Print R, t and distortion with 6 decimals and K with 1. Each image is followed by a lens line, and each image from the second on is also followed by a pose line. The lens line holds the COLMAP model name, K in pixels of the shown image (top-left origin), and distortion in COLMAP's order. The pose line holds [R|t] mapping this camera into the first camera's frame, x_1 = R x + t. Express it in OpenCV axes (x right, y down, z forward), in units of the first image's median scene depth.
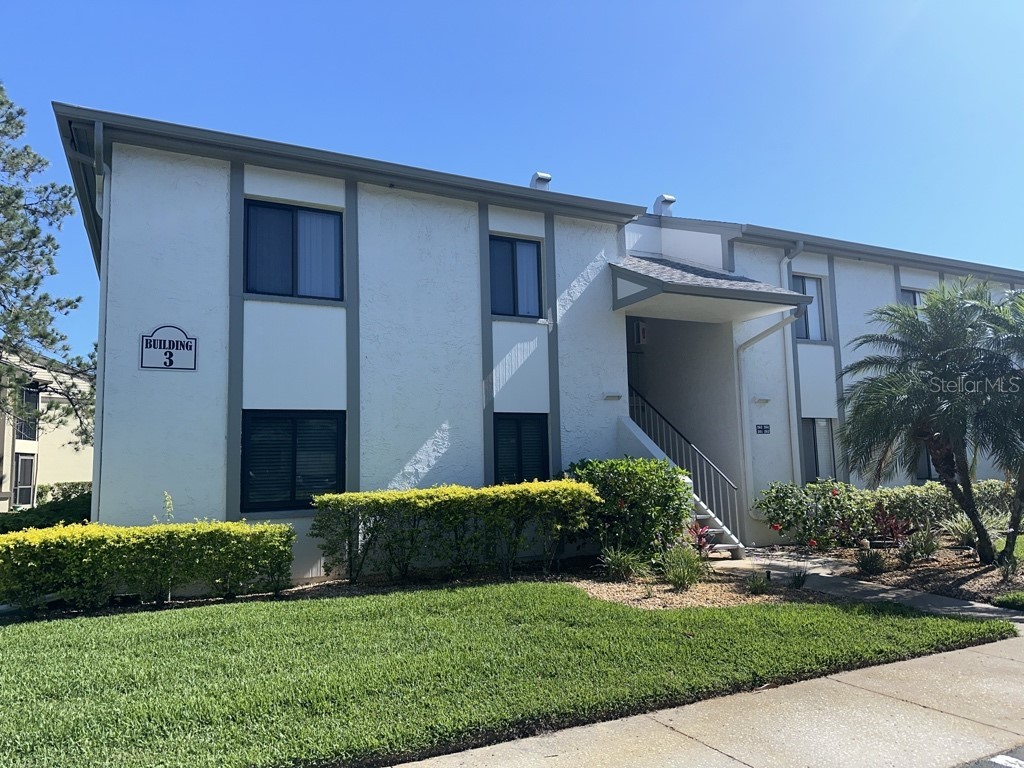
lens RADIAL K [[717.5, 0, 512.0], [0, 717.5, 384.0], [0, 0, 1]] dist [0.080706, -0.003244]
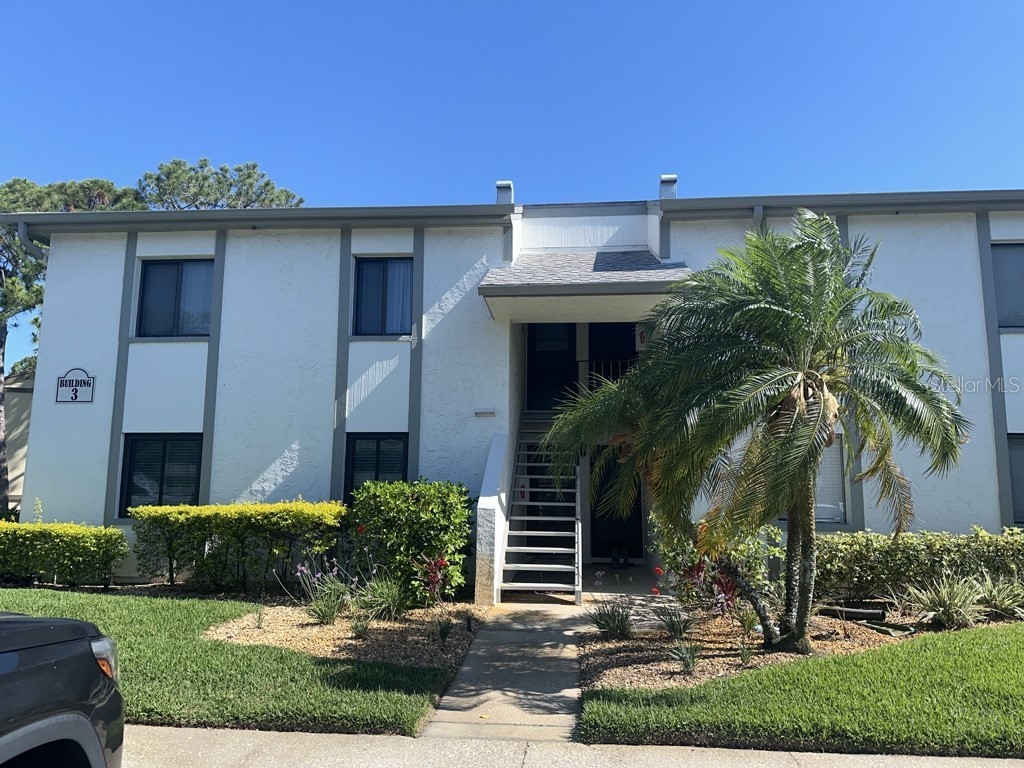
lens RADIAL K [[656.7, 0, 513.8], [0, 656.7, 396.5], [0, 0, 1]] dist [0.066042, -0.091528]
pose [[0.861899, -0.043684, -0.505194, 0.647984], [0.033148, 0.999005, -0.029830, 0.024557], [0.505995, 0.008964, 0.862490, 0.320086]]
